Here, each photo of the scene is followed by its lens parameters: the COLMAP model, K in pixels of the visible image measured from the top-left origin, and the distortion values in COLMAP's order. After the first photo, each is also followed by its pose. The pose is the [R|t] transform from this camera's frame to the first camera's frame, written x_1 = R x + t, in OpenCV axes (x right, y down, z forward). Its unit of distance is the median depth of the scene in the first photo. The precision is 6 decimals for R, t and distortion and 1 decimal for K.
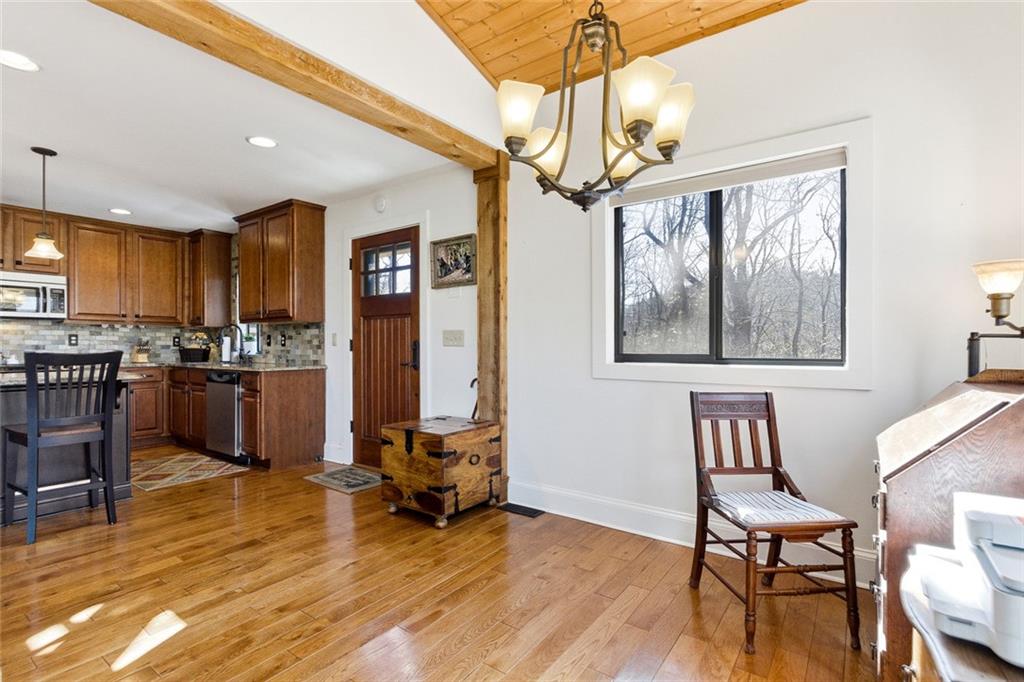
lens RADIAL K [[479.9, 0, 507.3], [0, 479.9, 346.7], [0, 0, 1]] dist [-0.000919, 0.000489]
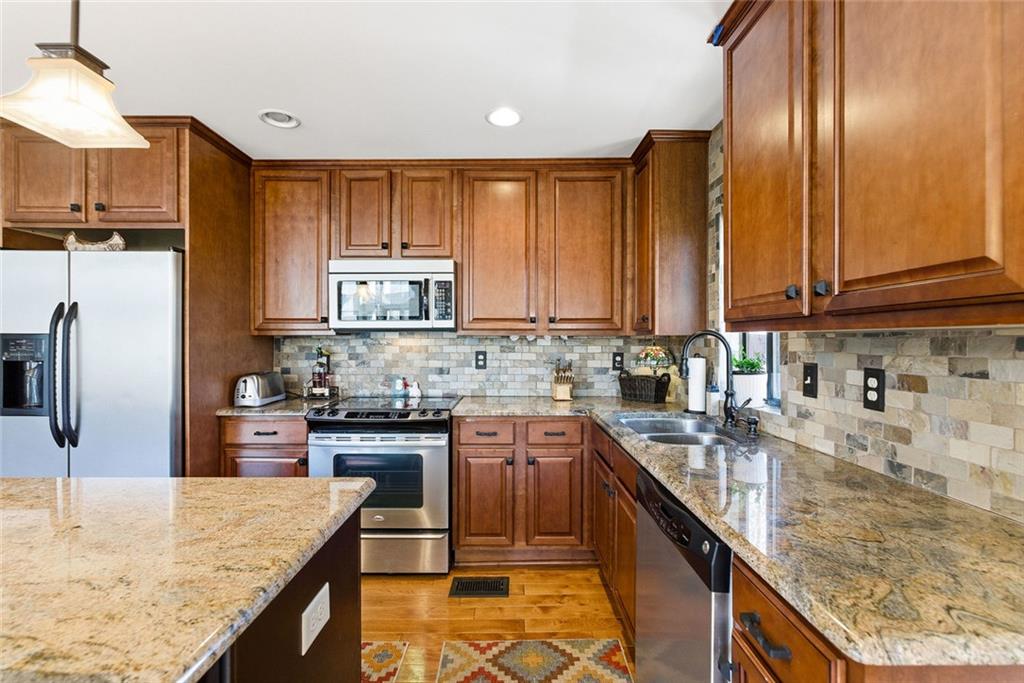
lens RADIAL K [[479.9, 0, 507.3], [0, 479.9, 347.2], [0, 0, 1]] dist [-0.000919, 0.000489]
pose [[0.597738, 0.011671, -0.801607, -0.341643], [-0.002755, 0.999918, 0.012504, -0.037672], [0.801687, -0.005265, 0.597721, 0.607836]]
